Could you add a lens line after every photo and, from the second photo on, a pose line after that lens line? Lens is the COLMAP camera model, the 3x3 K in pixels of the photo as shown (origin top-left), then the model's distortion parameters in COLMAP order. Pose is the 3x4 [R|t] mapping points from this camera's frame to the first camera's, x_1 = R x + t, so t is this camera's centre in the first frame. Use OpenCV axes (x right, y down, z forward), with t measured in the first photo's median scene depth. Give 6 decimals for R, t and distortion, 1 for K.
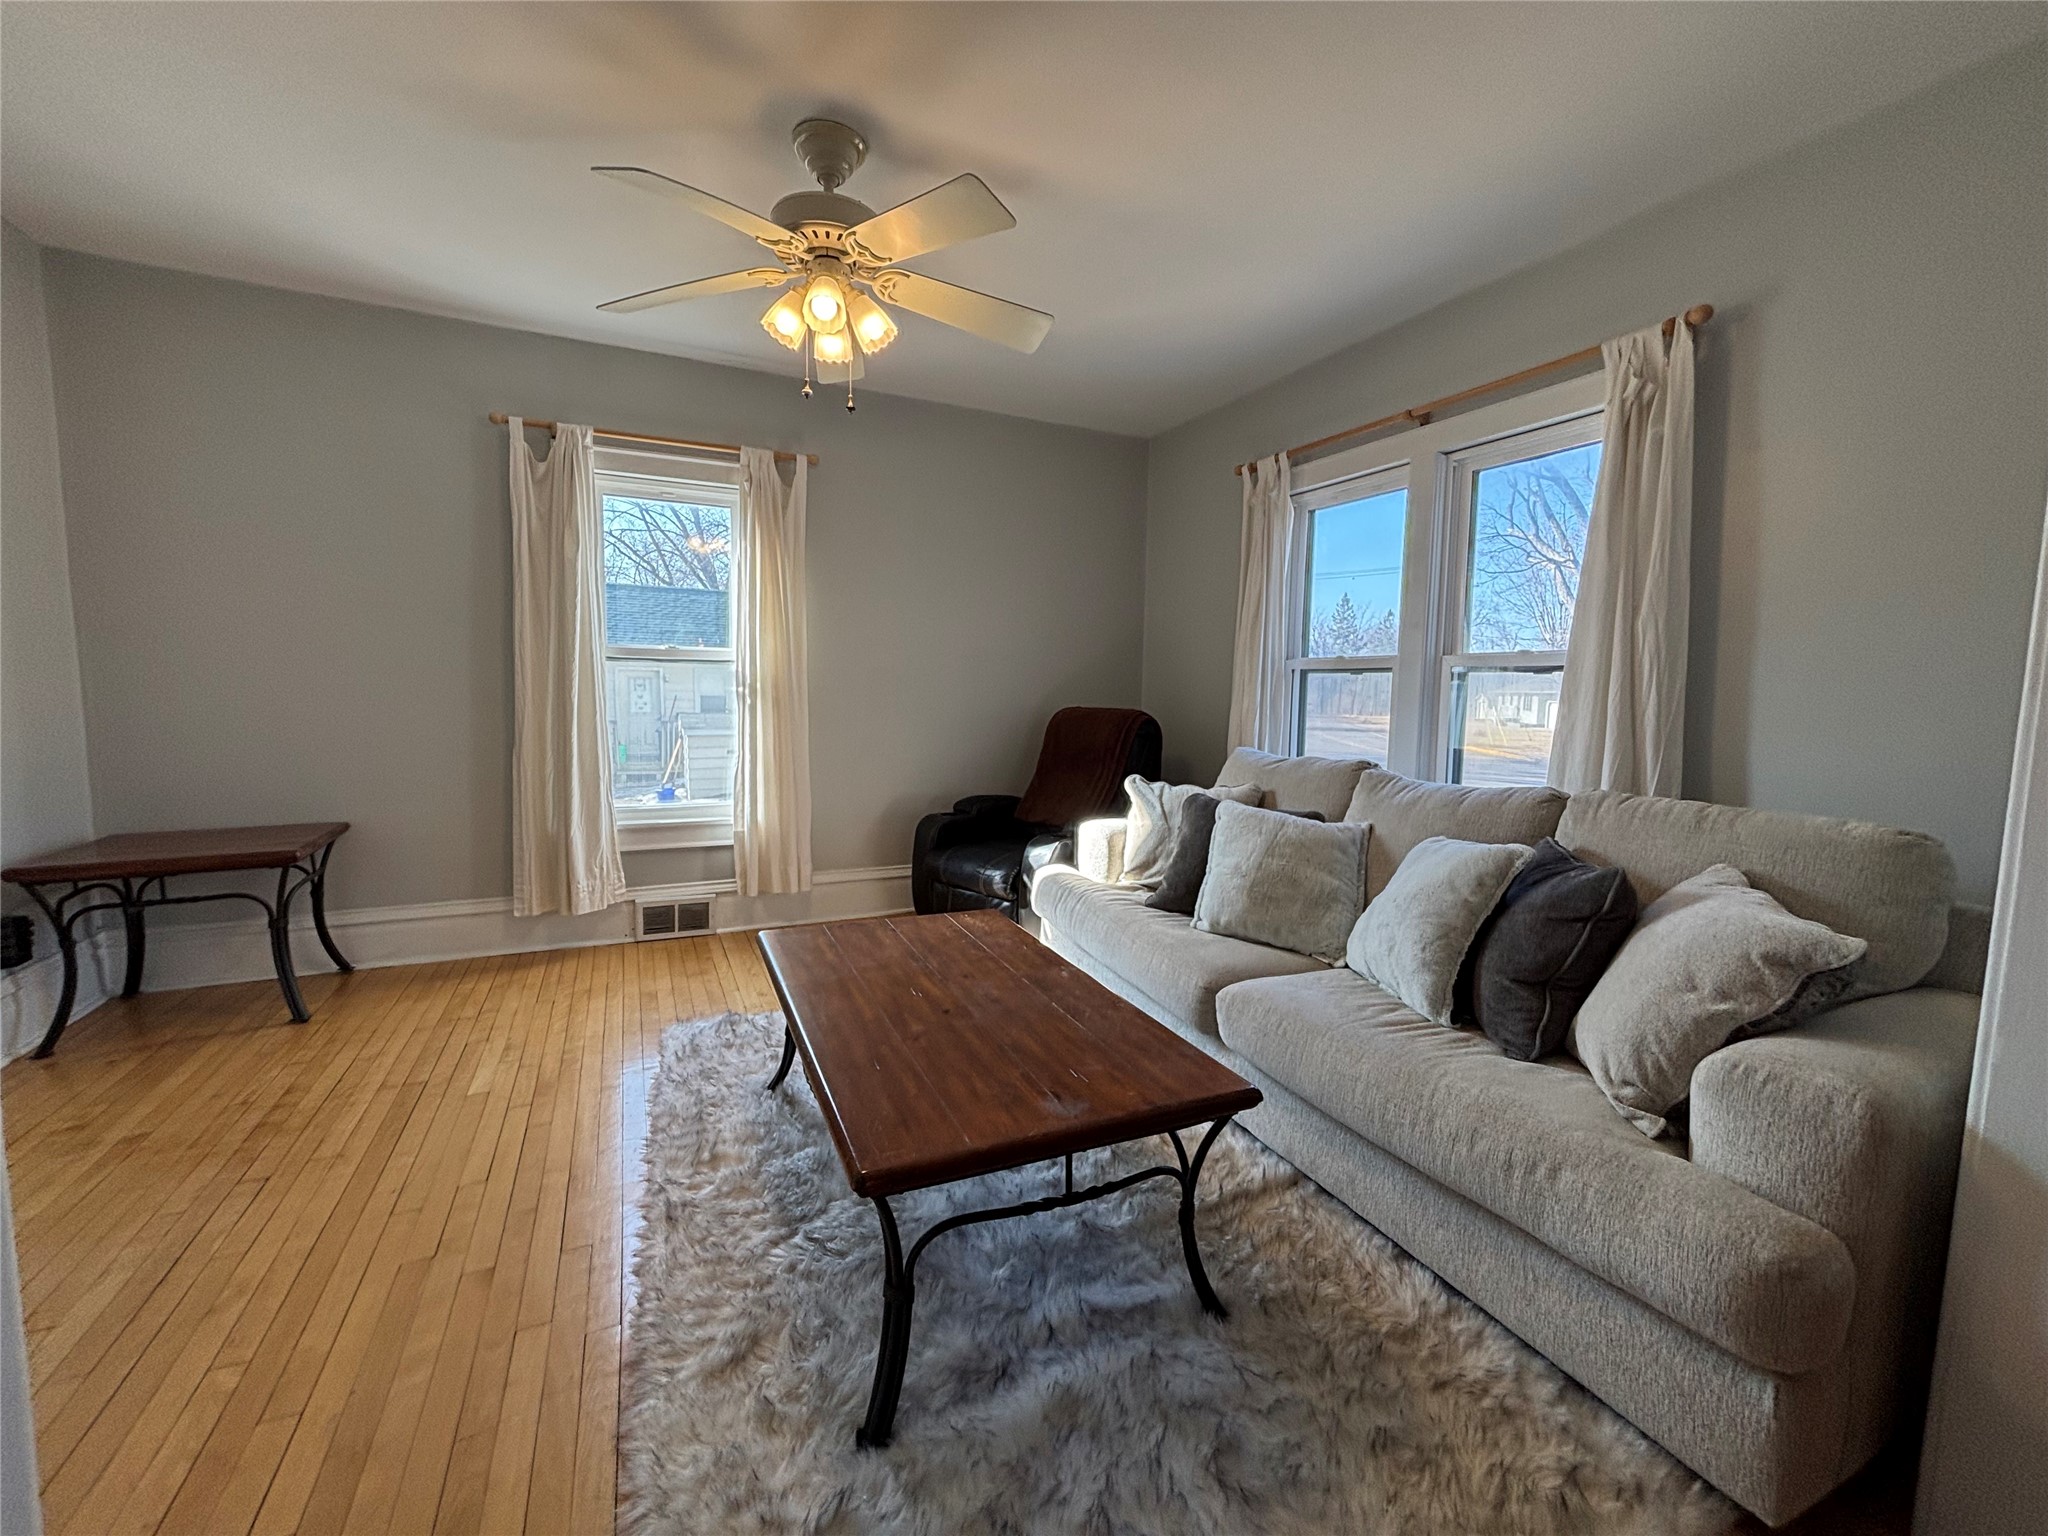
lens RADIAL K [[816.9, 0, 1024.0], [0, 816.9, 768.0], [0, 0, 1]] dist [-0.016428, 0.003315]
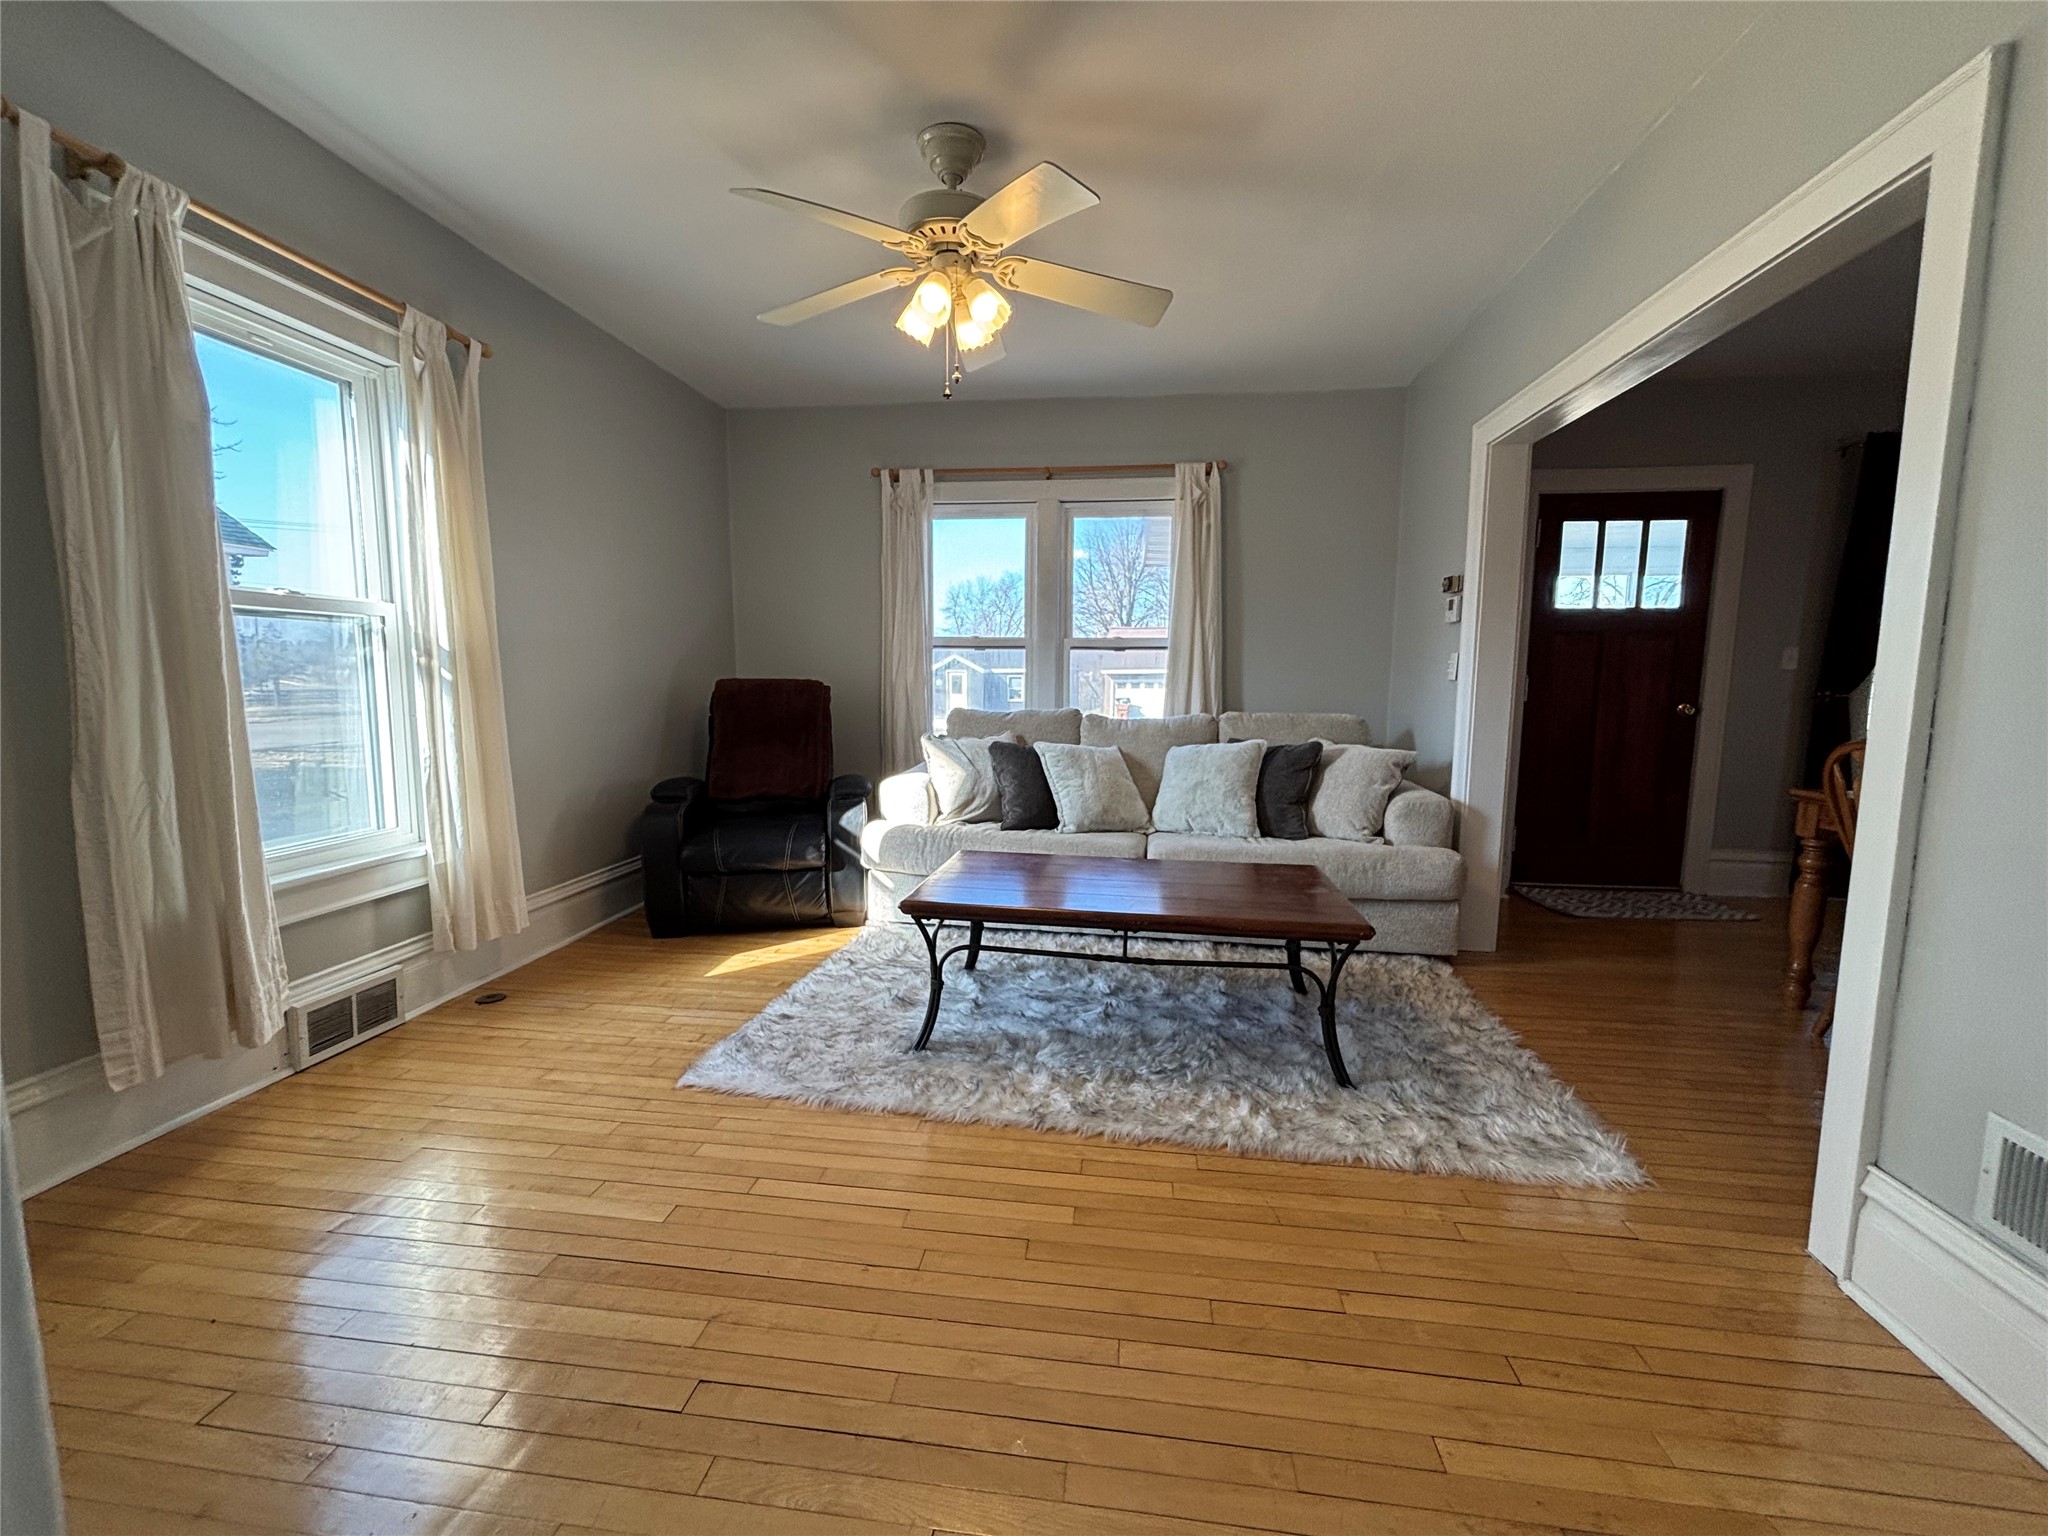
lens RADIAL K [[816.9, 0, 1024.0], [0, 816.9, 768.0], [0, 0, 1]] dist [-0.016428, 0.003315]
pose [[0.550300, -0.106643, 0.828129, -0.777791], [0.084307, 0.993838, 0.071960, -0.014833], [-0.830700, 0.030217, 0.555900, 0.234410]]
